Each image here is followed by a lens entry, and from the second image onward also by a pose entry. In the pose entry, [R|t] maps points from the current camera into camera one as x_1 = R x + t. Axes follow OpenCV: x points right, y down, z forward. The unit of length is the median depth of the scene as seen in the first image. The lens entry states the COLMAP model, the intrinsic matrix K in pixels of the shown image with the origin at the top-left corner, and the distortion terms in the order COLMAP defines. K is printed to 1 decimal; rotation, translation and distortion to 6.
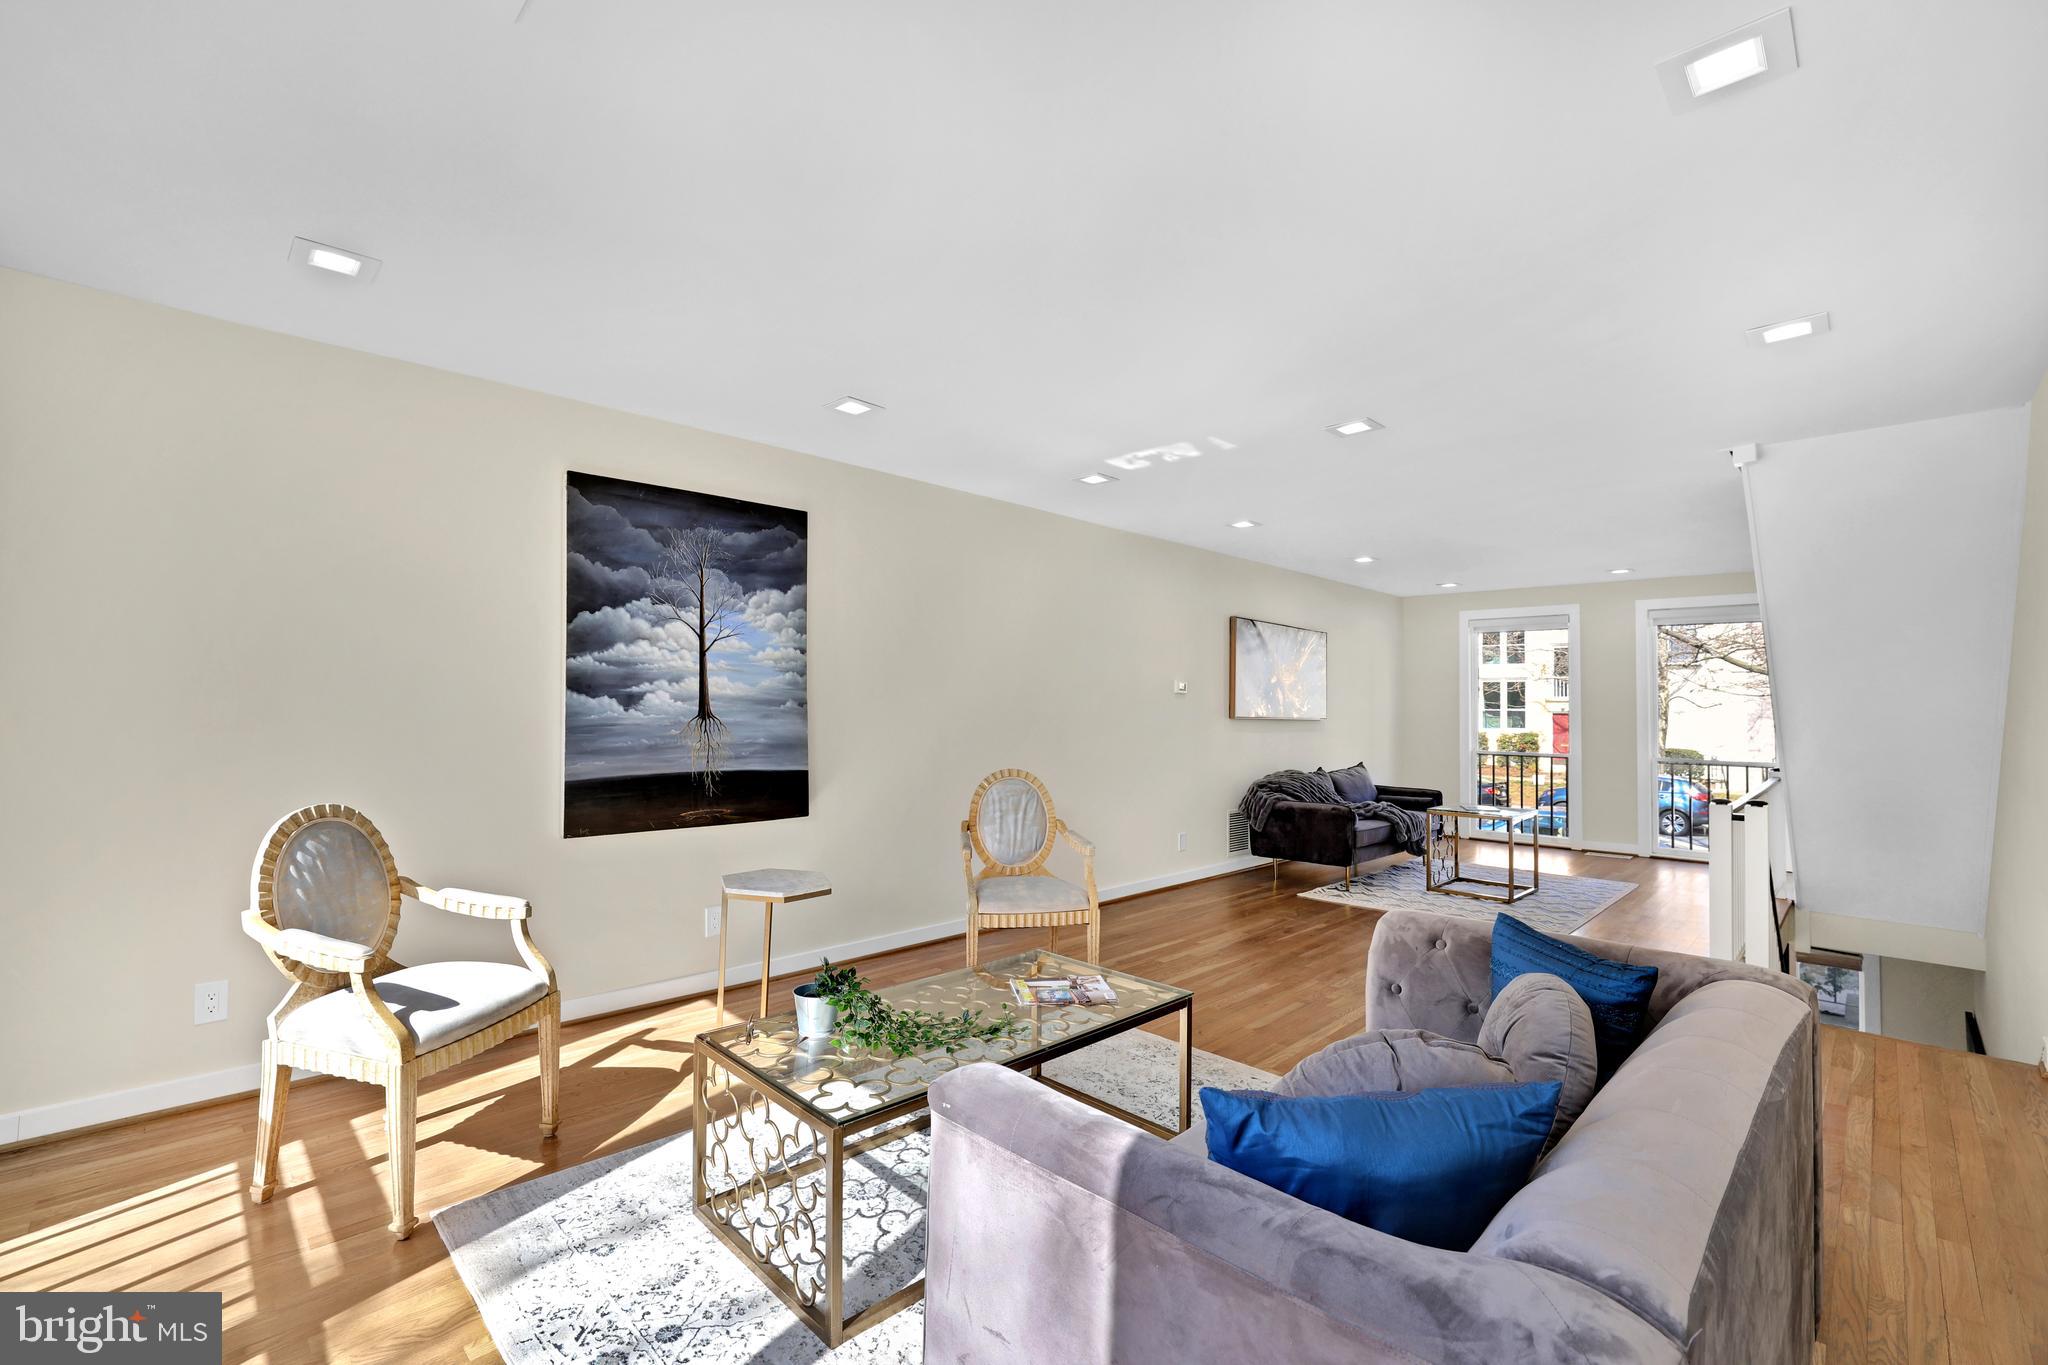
lens RADIAL K [[888.6, 0, 1001.7], [0, 888.6, 677.7], [0, 0, 1]] dist [-0.039451, 0.000280]
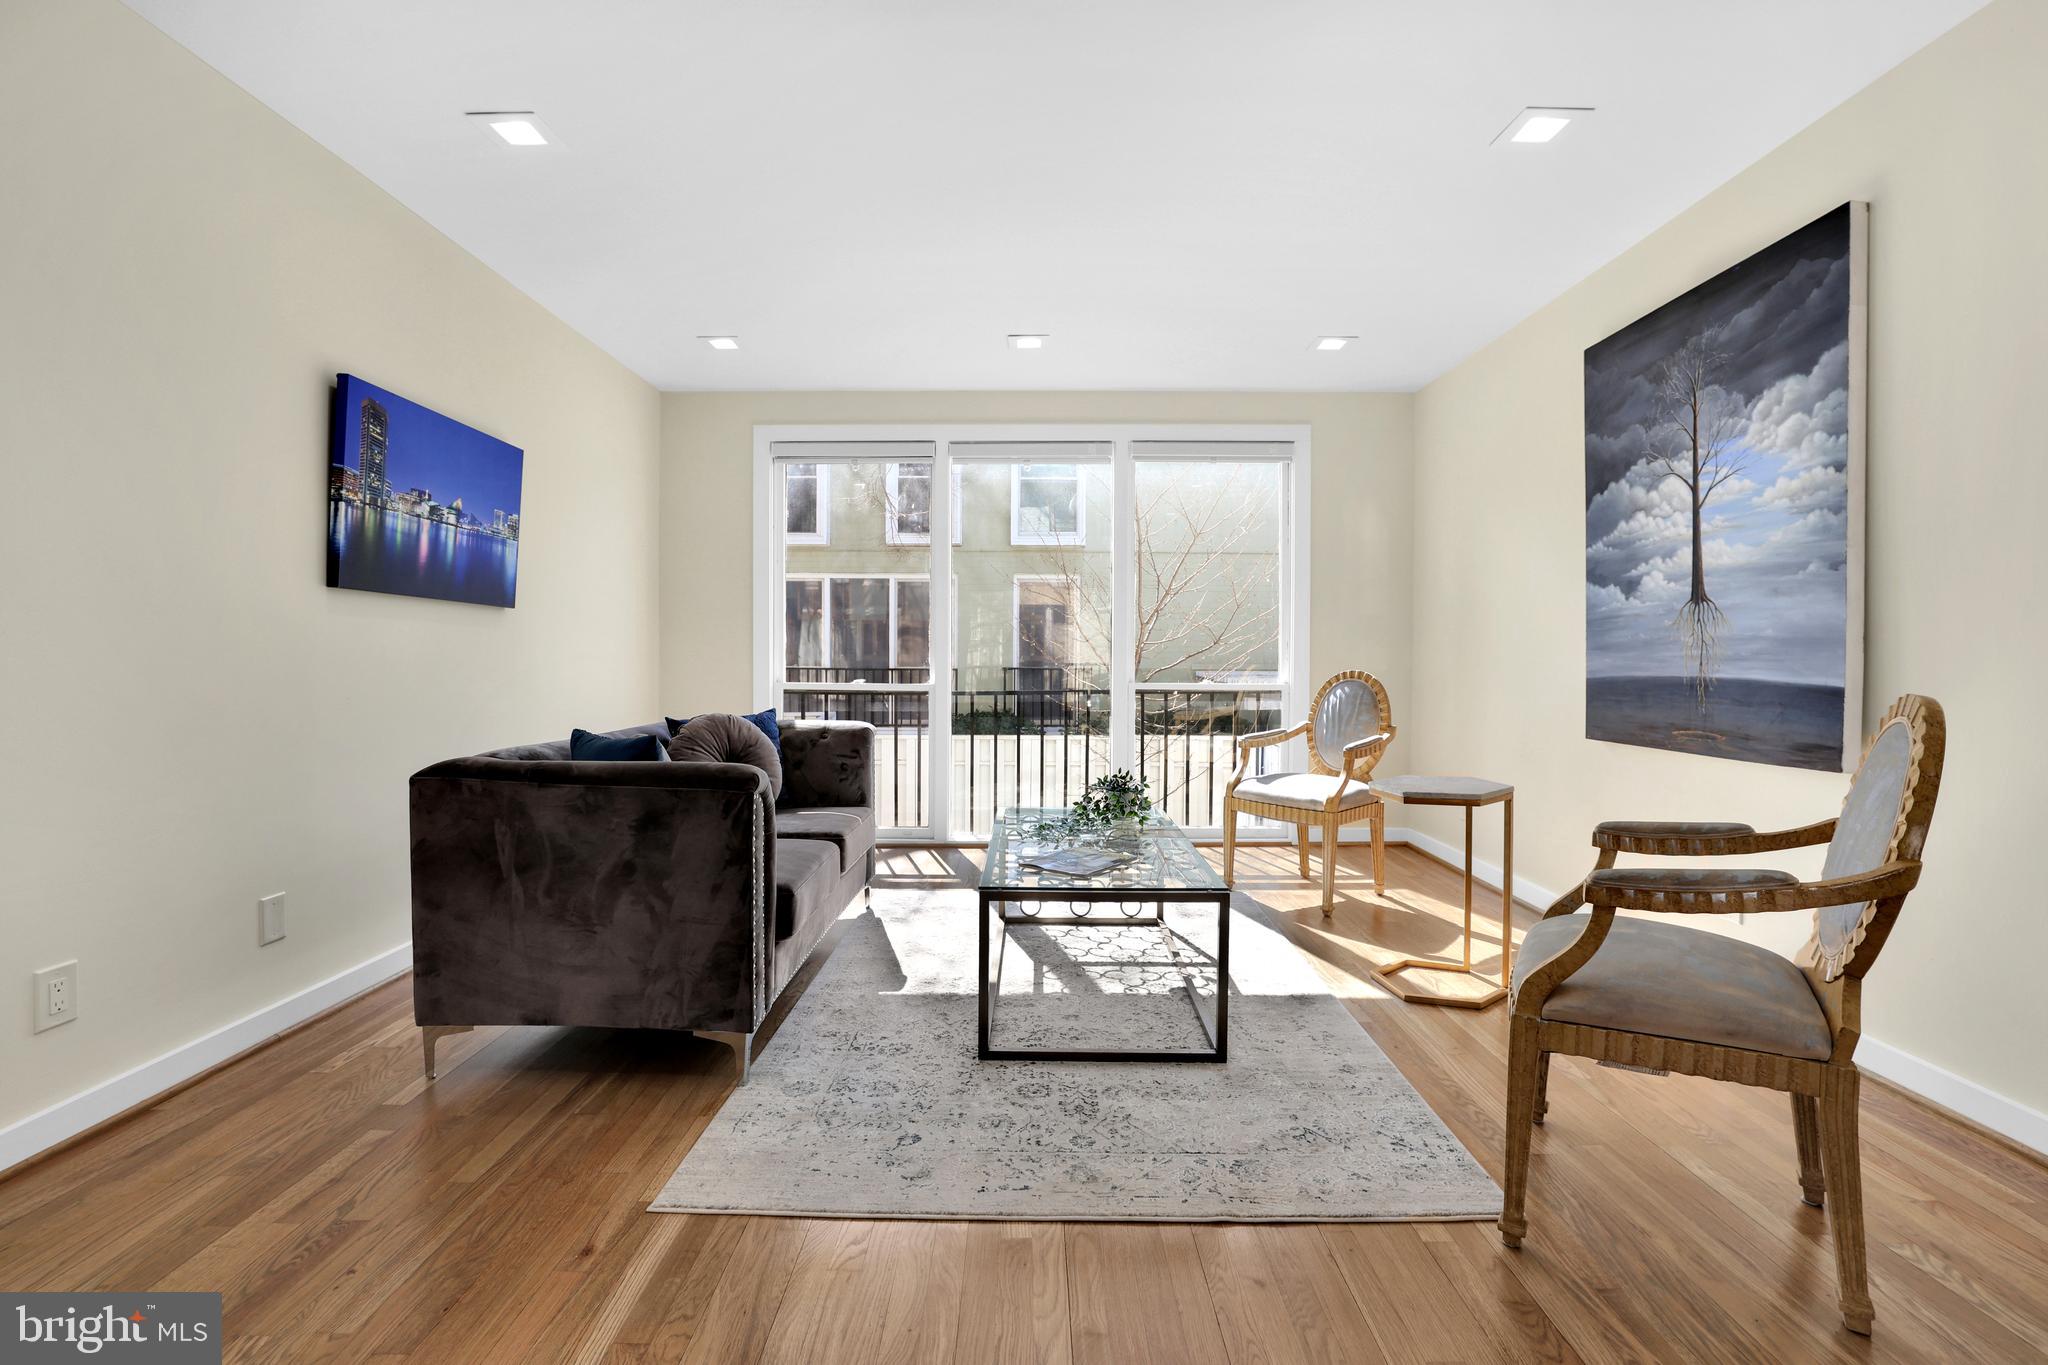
lens RADIAL K [[896.8, 0, 1018.8], [0, 896.8, 670.6], [0, 0, 1]] dist [-0.049288, 0.018437]
pose [[-0.694802, -0.004494, -0.719187, 0.510988], [0.009884, 0.999826, -0.015796, 0.099248], [0.719134, -0.018084, -0.694637, 1.023463]]
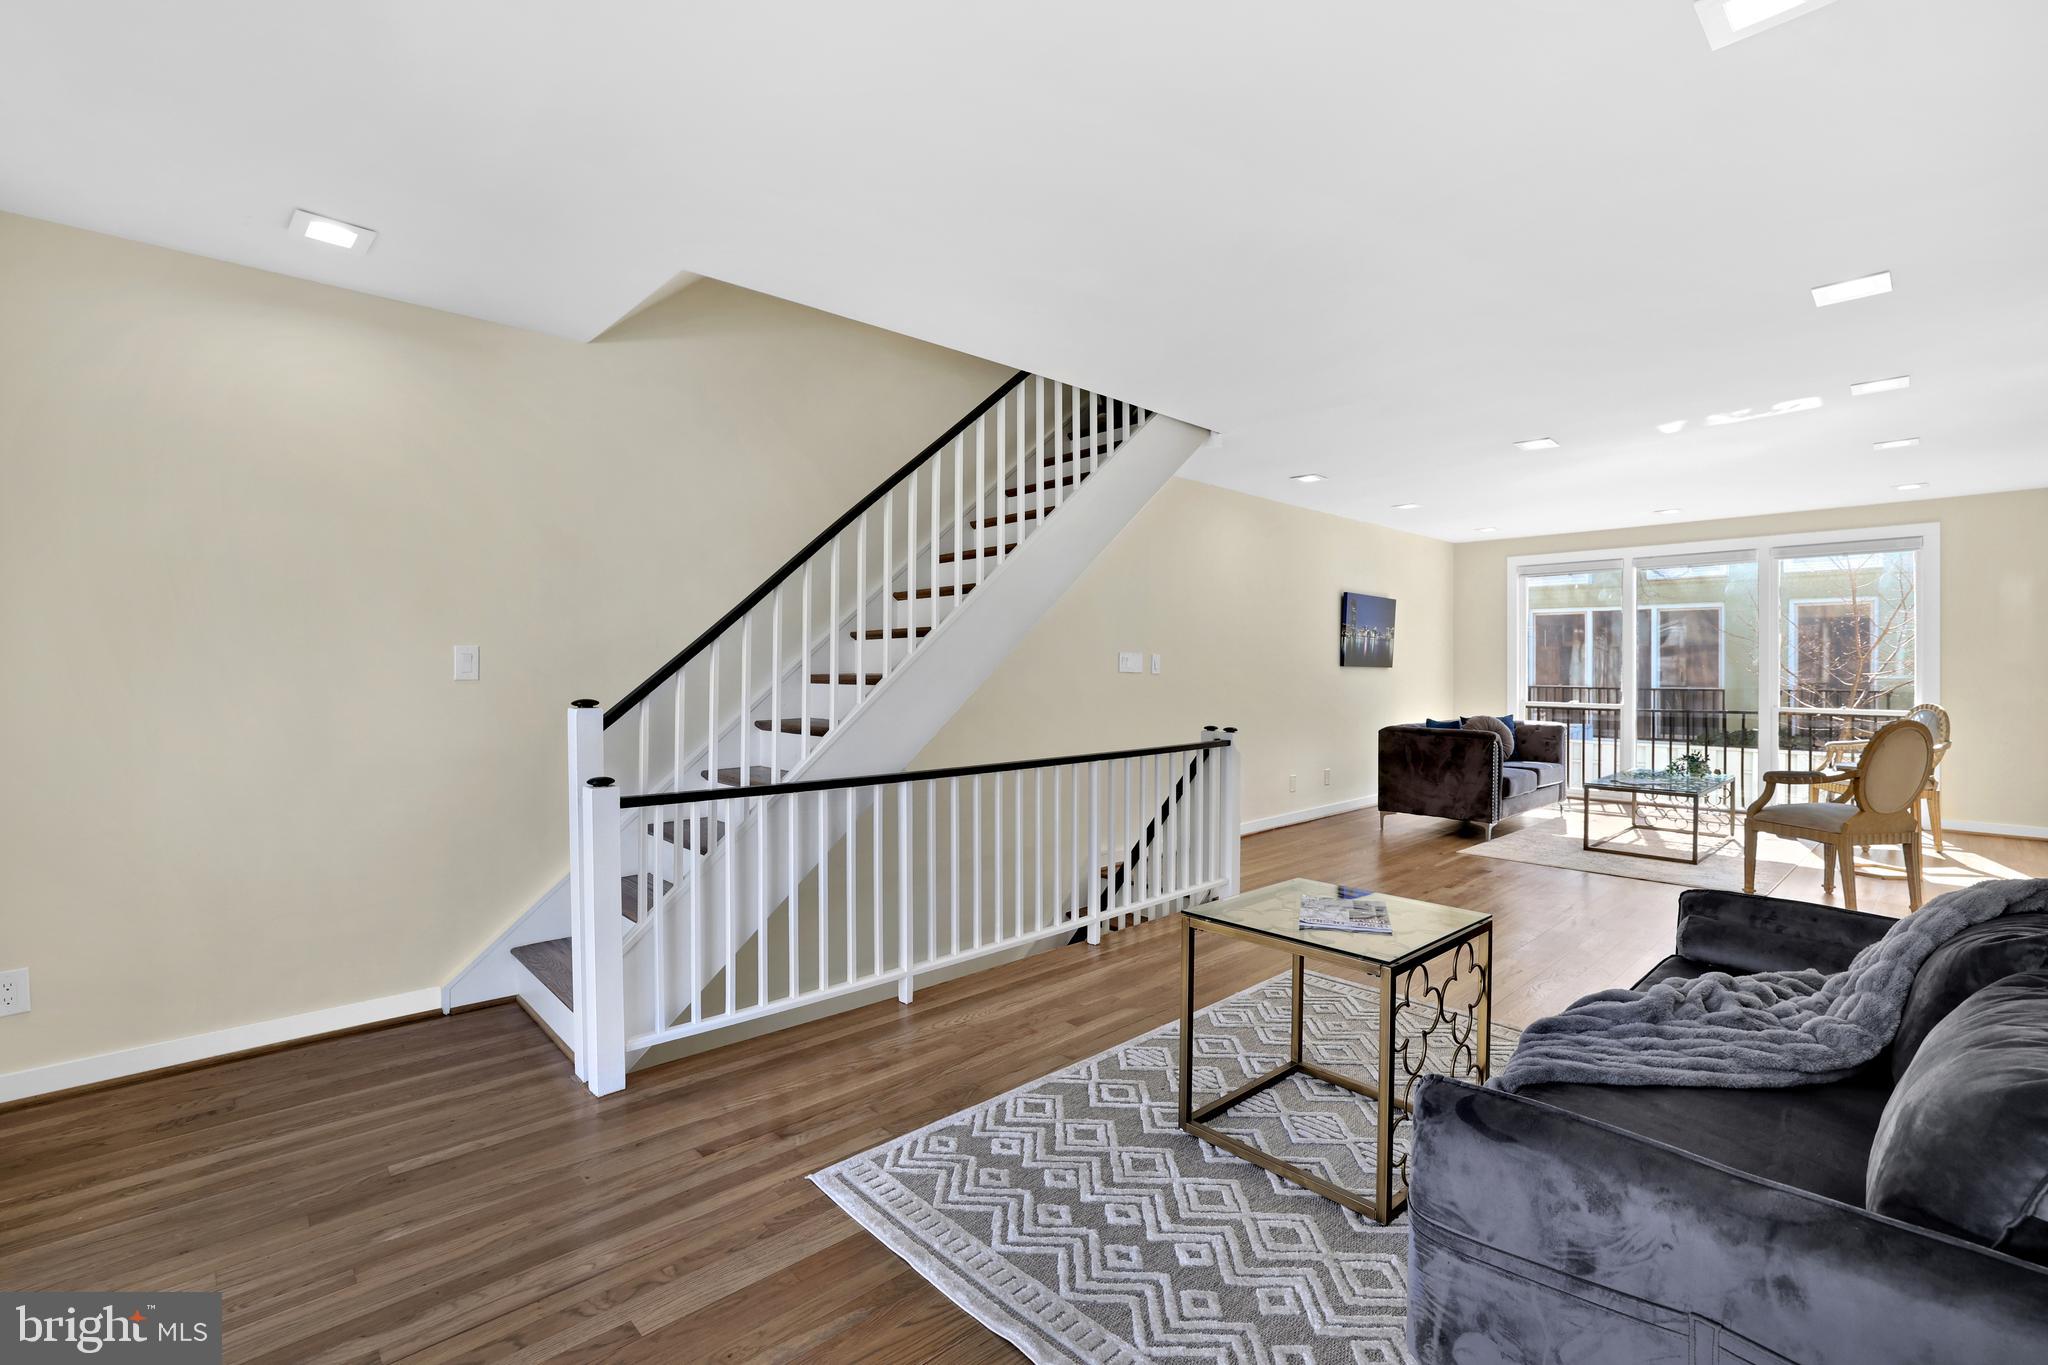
lens RADIAL K [[896.8, 0, 1018.8], [0, 896.8, 670.6], [0, 0, 1]] dist [-0.049288, 0.018437]
pose [[-0.999715, -0.013558, 0.019659, 1.019511], [-0.014005, 0.999642, -0.022788, 0.085729], [-0.019343, -0.023057, -0.999547, 2.064229]]
